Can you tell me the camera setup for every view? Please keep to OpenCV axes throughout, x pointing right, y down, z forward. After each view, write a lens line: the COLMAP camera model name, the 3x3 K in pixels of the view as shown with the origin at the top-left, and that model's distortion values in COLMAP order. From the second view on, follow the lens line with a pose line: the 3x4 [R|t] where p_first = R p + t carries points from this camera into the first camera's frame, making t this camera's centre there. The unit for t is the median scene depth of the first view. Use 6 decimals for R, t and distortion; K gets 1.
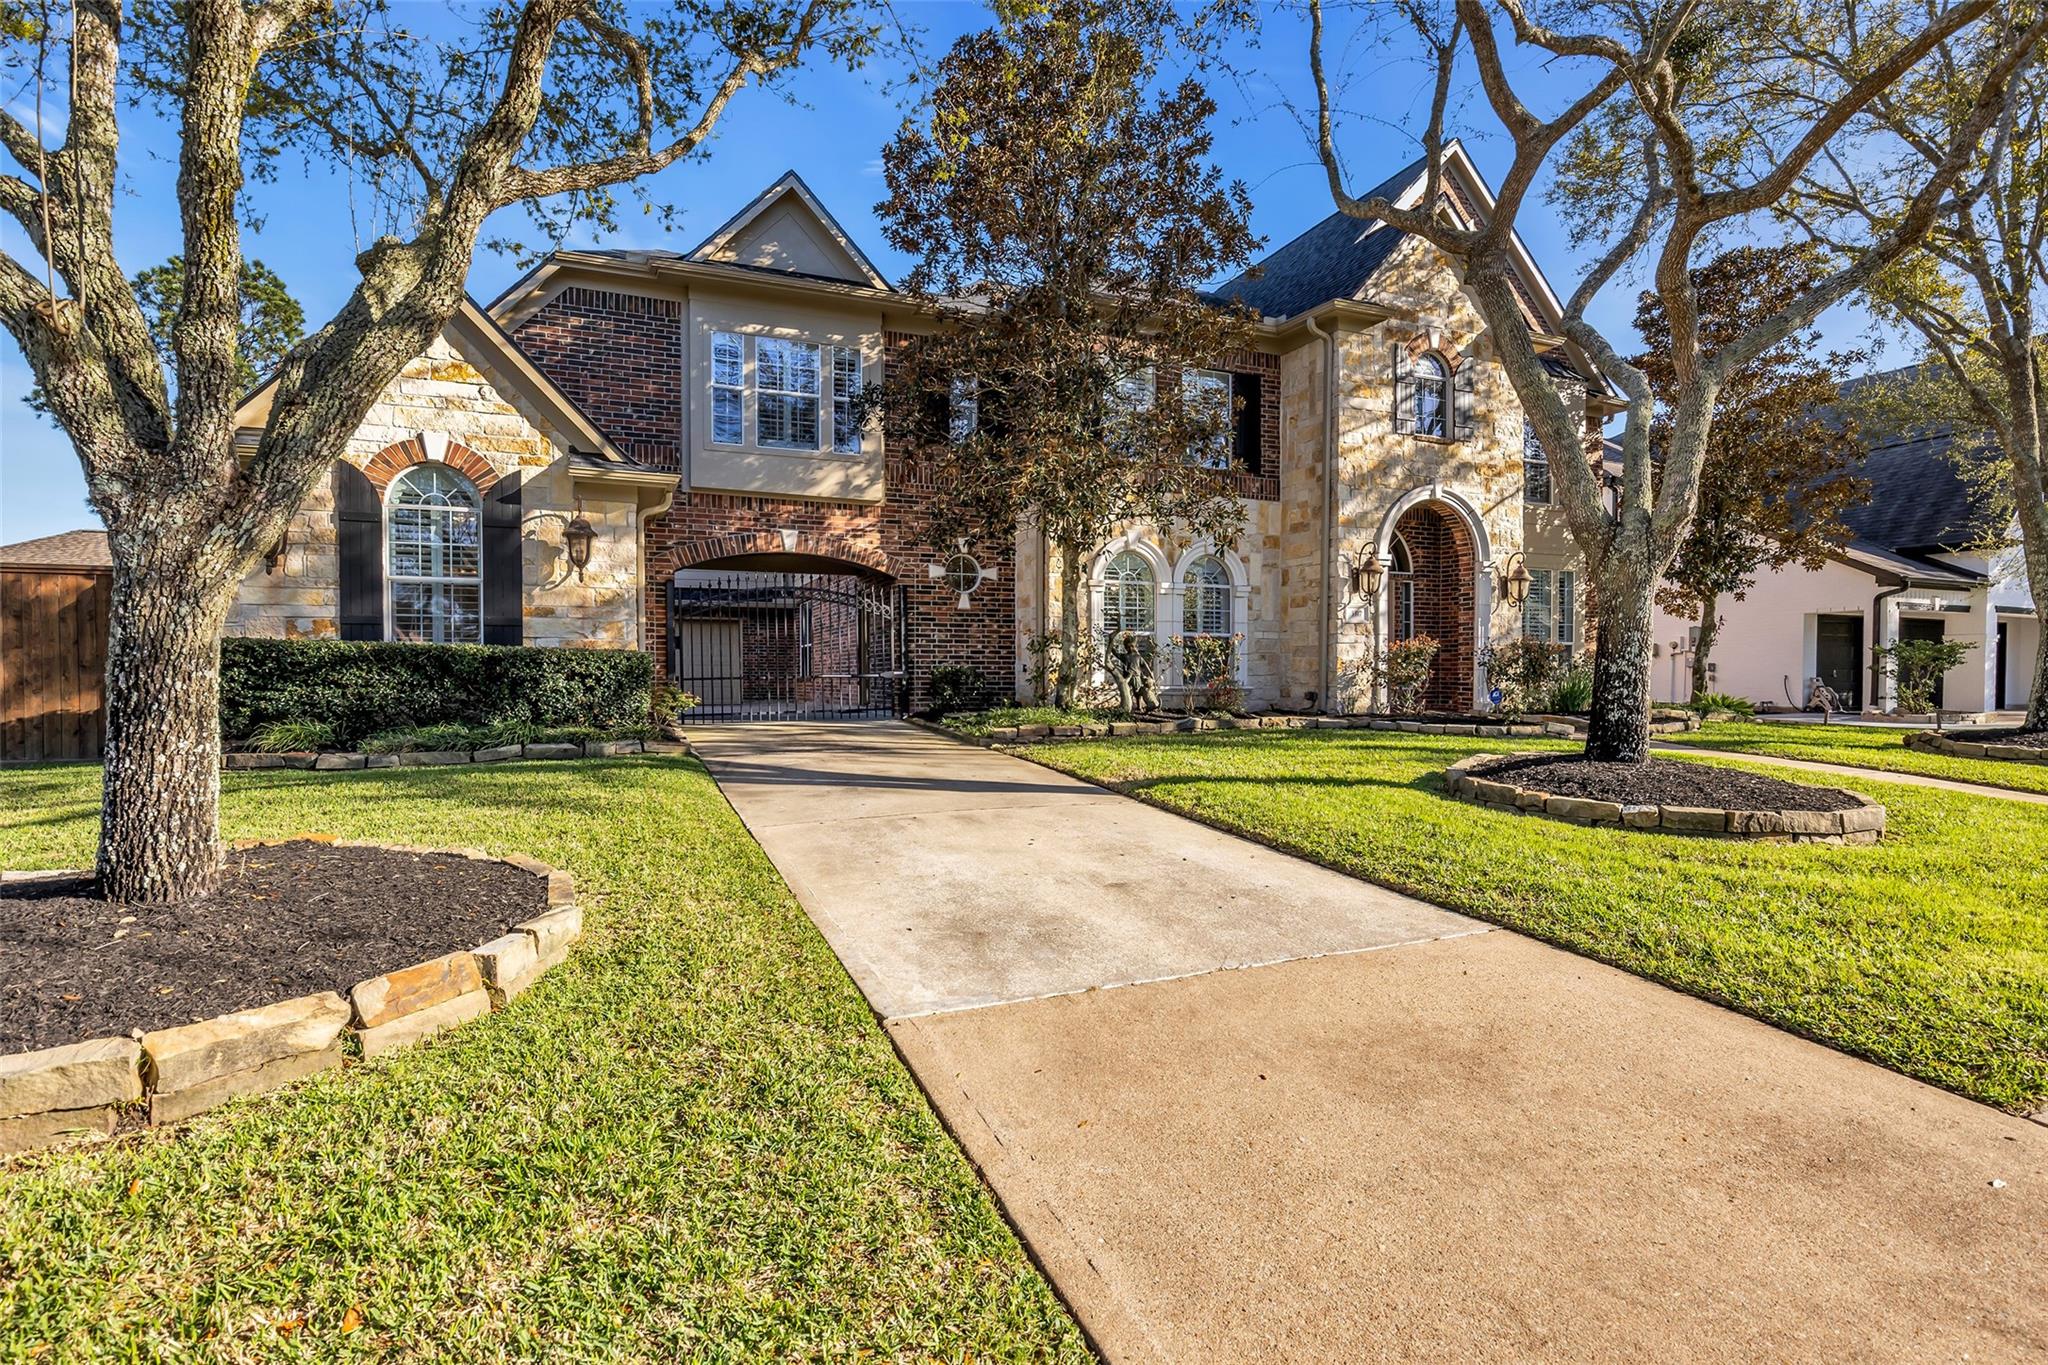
lens RADIAL K [[978.4, 0, 1036.5], [0, 978.4, 670.0], [0, 0, 1]] dist [-0.002713, -0.000755]
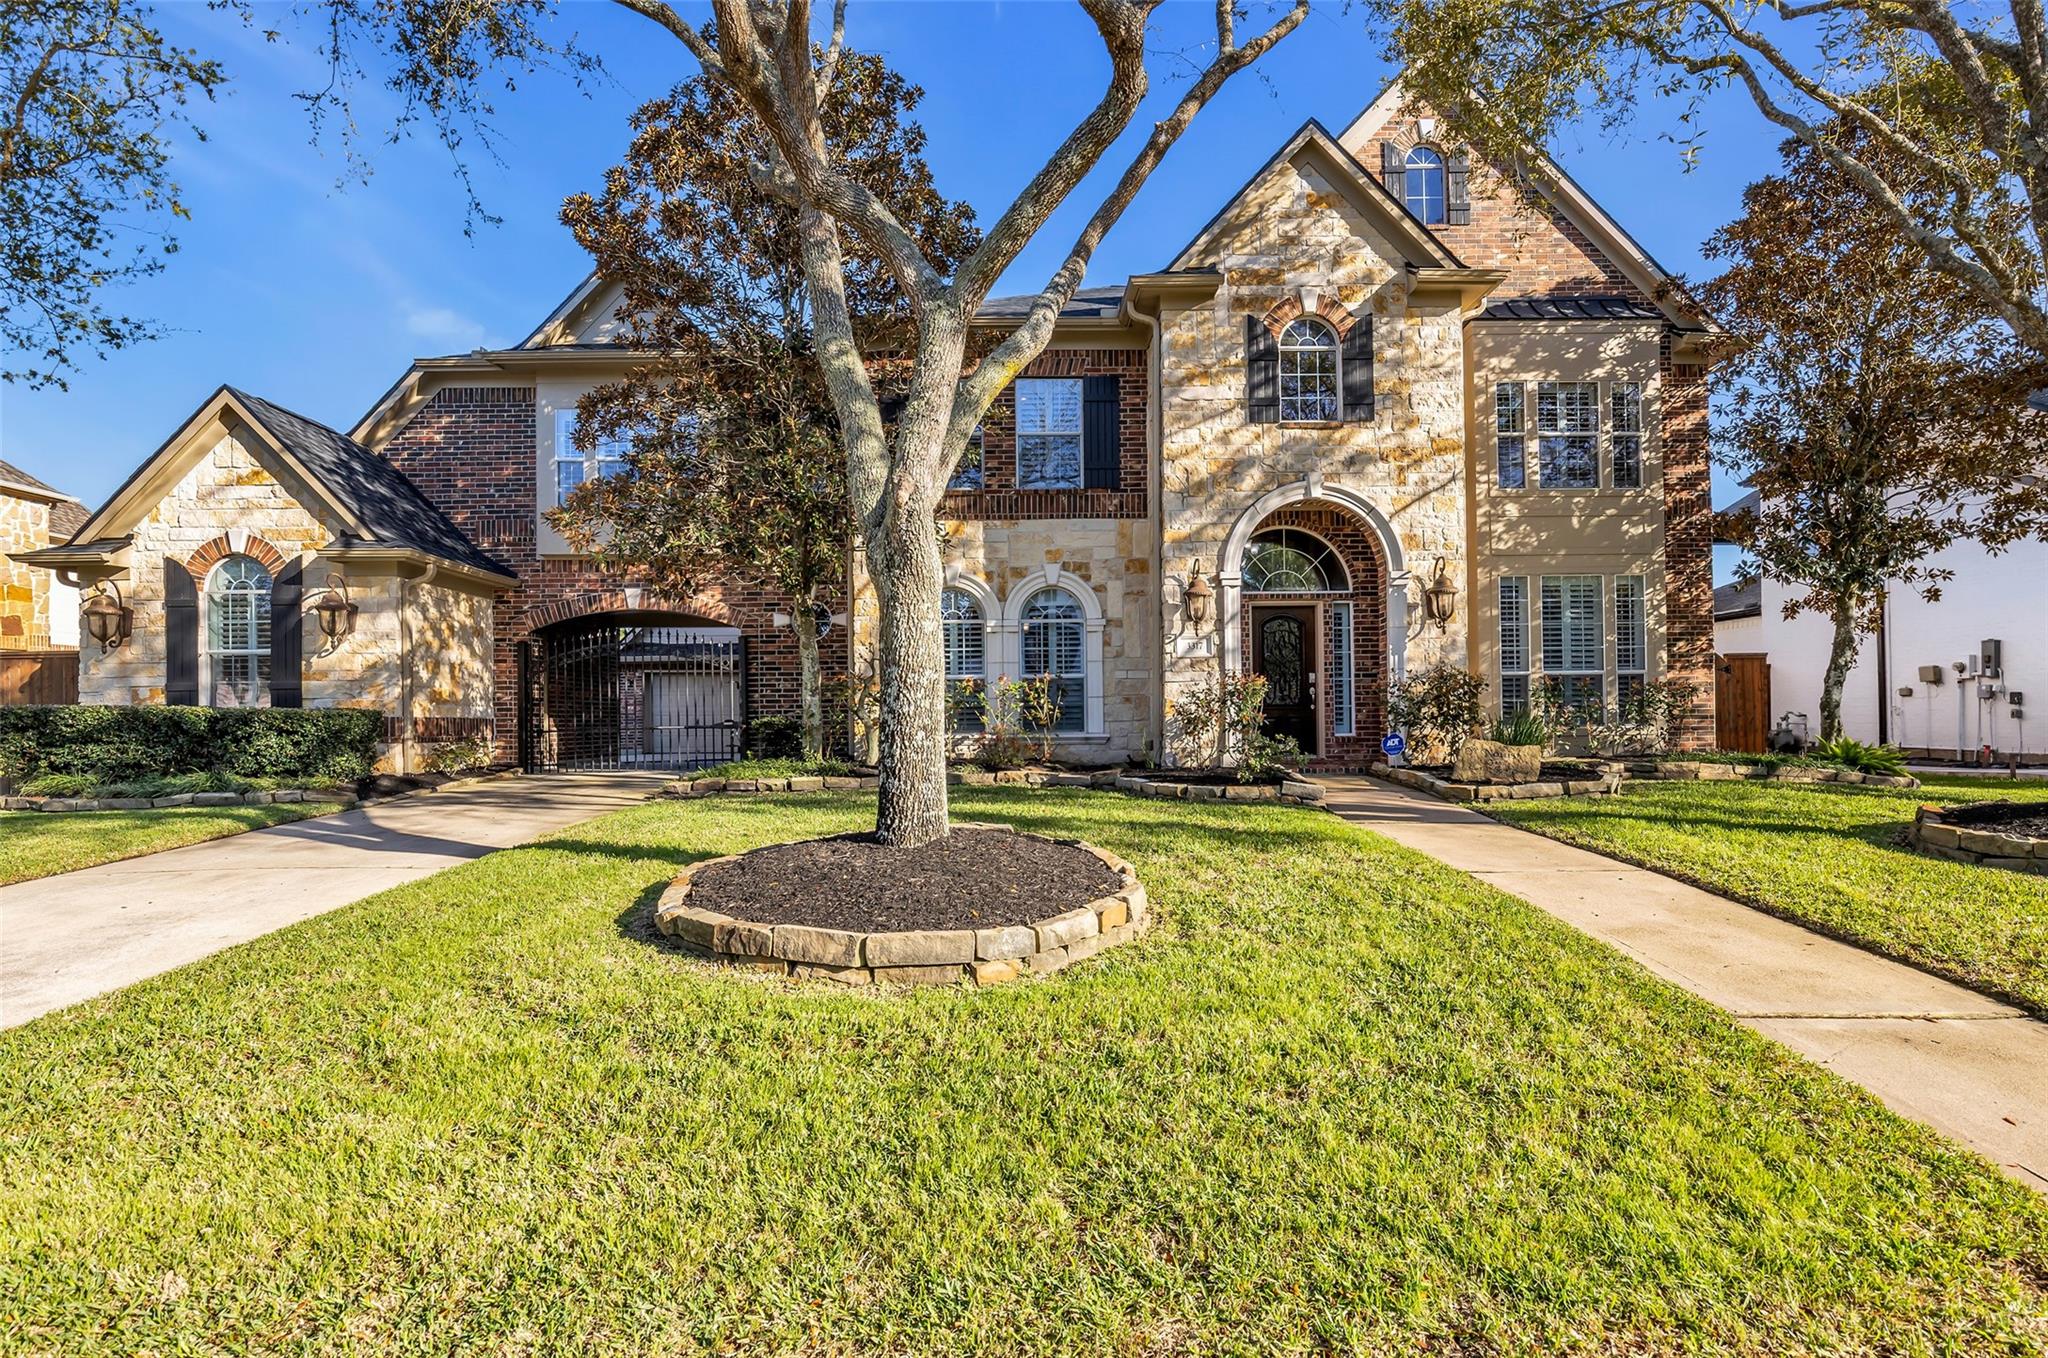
lens RADIAL K [[976.8, 0, 1025.5], [0, 976.8, 696.4], [0, 0, 1]] dist [-0.001184, 0.001368]
pose [[0.927701, -0.019233, -0.372827, 0.502754], [0.013982, 0.999761, -0.016784, -0.003257], [0.373061, 0.010358, 0.927749, 0.173891]]
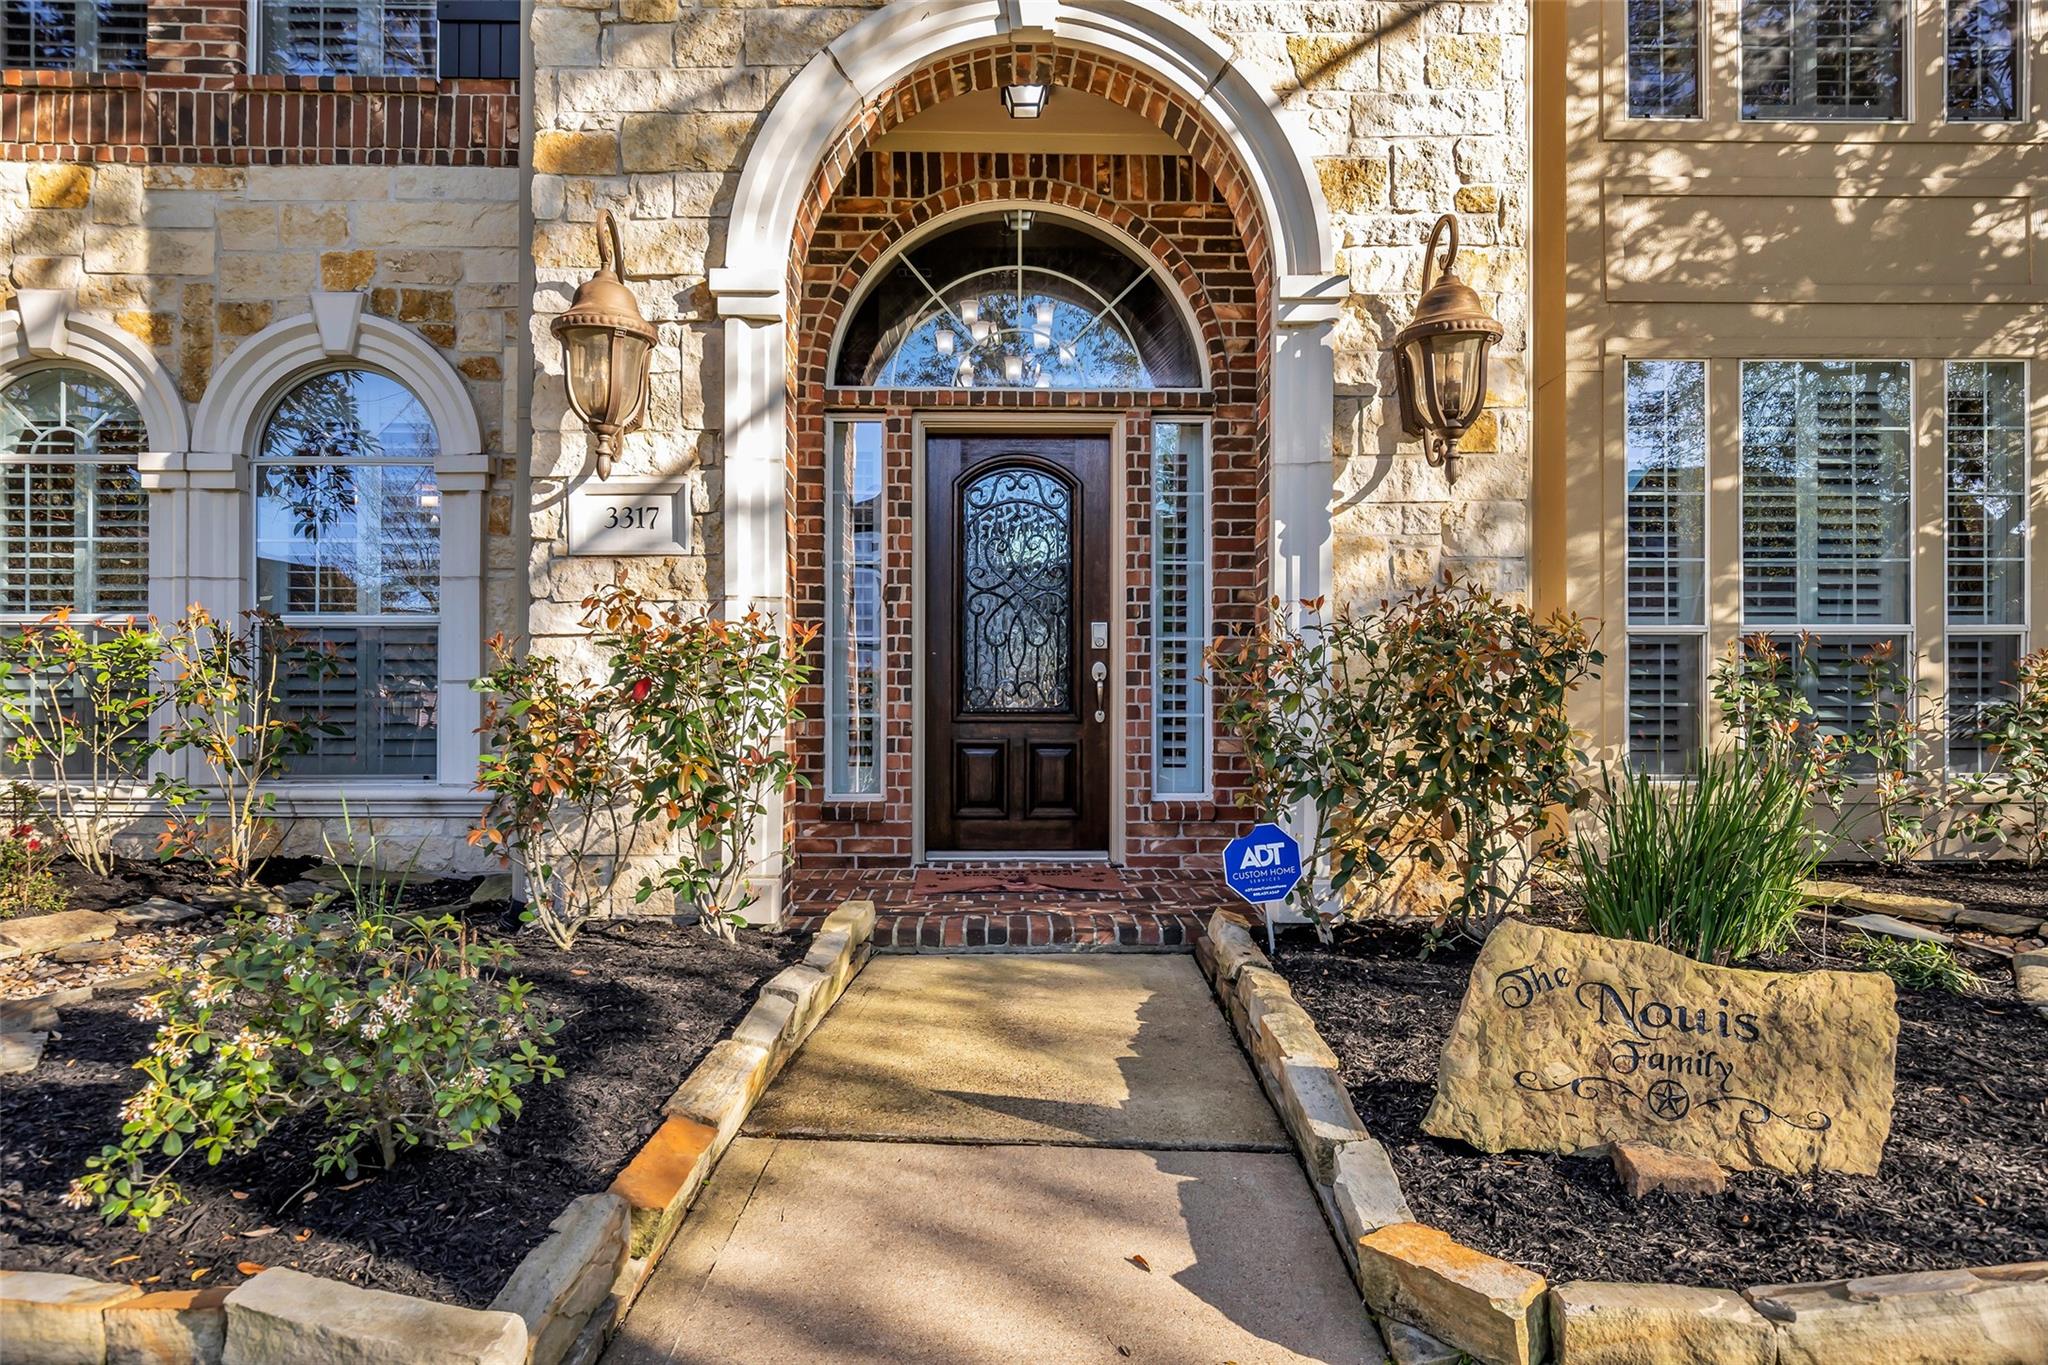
lens RADIAL K [[1295.6, 0, 976.0], [0, 1295.6, 682.3], [0, 0, 1]] dist [0.009958, -0.002637]
pose [[0.931496, -0.005626, -0.363708, 0.530877], [0.002483, 0.999955, -0.009108, -0.012808], [0.363743, 0.007581, 0.931469, 0.724648]]
